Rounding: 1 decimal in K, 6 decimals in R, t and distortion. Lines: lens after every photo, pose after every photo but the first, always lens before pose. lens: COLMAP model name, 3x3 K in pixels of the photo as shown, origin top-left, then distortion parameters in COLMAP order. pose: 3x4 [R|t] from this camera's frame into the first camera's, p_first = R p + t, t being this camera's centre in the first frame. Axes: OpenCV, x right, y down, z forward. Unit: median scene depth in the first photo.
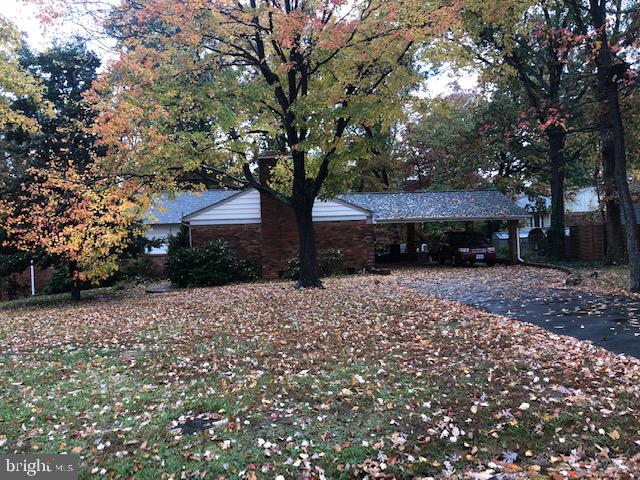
lens RADIAL K [[522.2, 0, 320.0], [0, 522.2, 240.0], [0, 0, 1]] dist [0.010420, 0.006483]
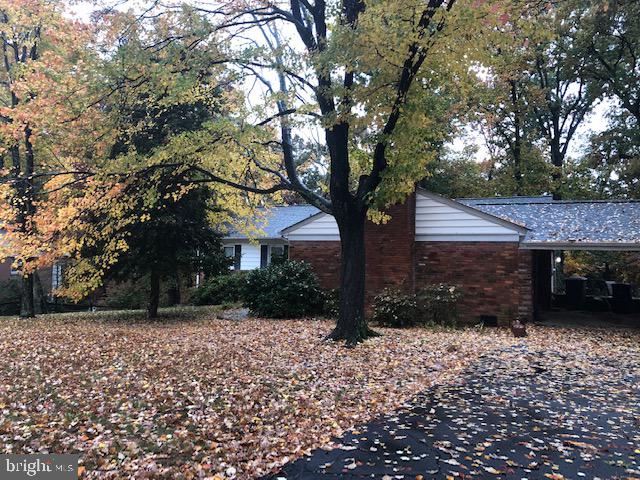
lens RADIAL K [[522.2, 0, 320.0], [0, 522.2, 240.0], [0, 0, 1]] dist [0.010420, 0.006483]
pose [[0.792748, 0.033029, -0.608655, 0.295371], [-0.051447, 0.998593, -0.012820, -0.022023], [0.607375, 0.041476, 0.793332, 0.374218]]
